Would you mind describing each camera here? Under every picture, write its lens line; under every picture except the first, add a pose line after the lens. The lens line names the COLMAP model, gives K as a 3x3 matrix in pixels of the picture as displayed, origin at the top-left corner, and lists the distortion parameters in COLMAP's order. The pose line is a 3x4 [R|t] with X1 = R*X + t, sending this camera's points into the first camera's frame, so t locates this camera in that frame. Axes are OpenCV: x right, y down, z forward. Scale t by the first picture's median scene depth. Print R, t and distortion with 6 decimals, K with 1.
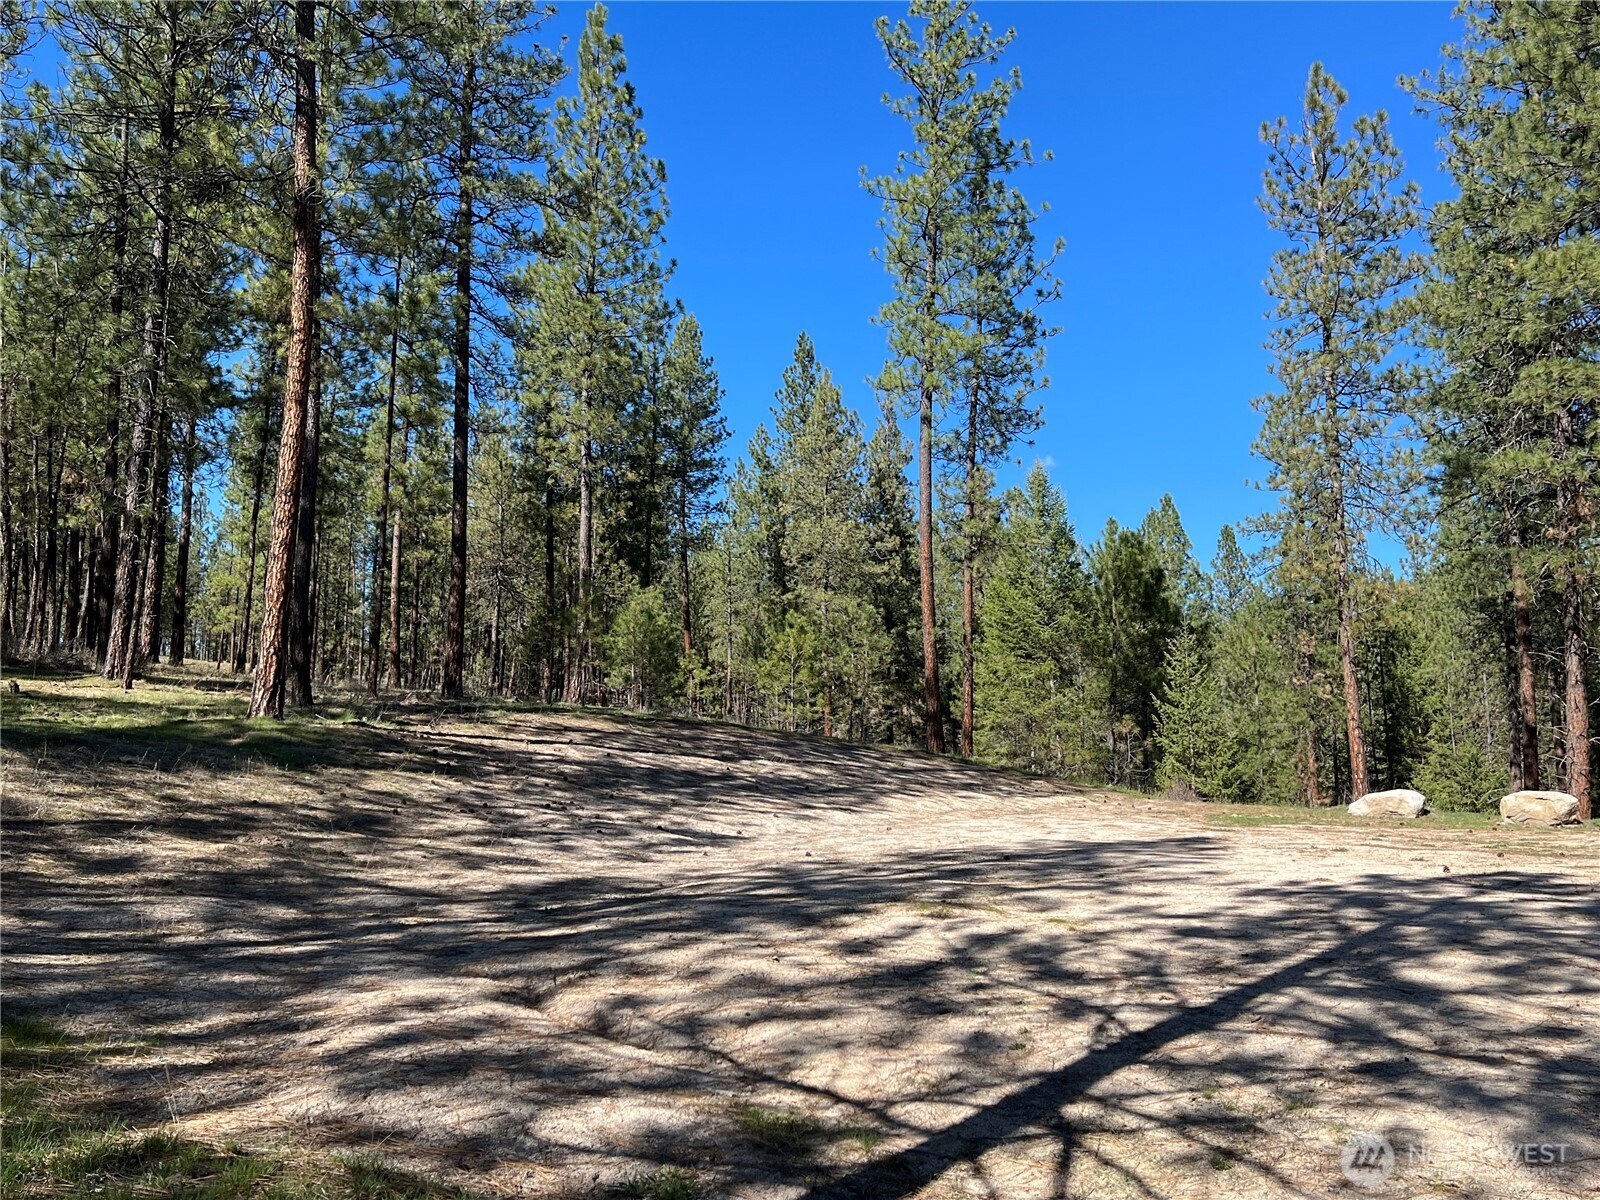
lens RADIAL K [[1305.8, 0, 810.0], [0, 1305.8, 606.7], [0, 0, 1]] dist [0.088767, -0.094989]
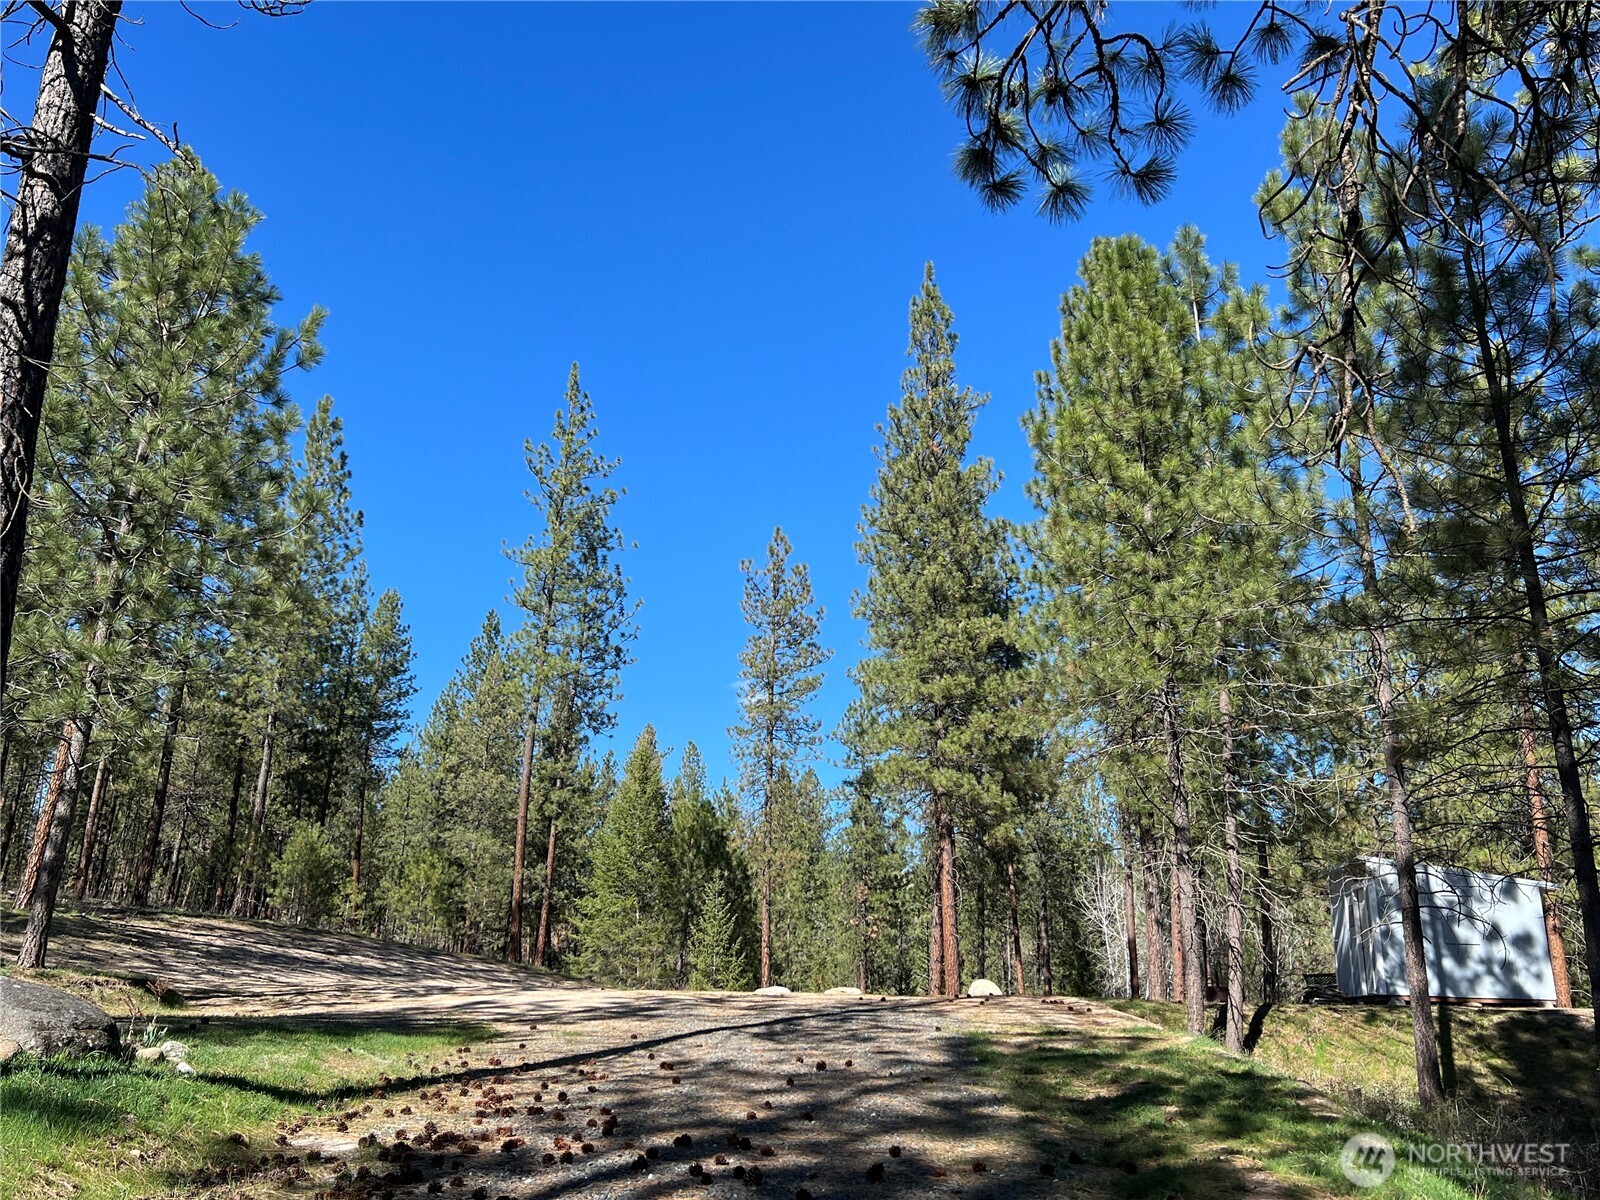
lens RADIAL K [[1293.3, 0, 836.3], [0, 1293.3, 596.9], [0, 0, 1]] dist [0.049221, -0.083131]
pose [[0.973256, 0.090424, 0.211179, 0.089933], [-0.049651, 0.980344, -0.190949, -0.017464], [-0.224294, 0.175357, 0.958615, -0.383963]]
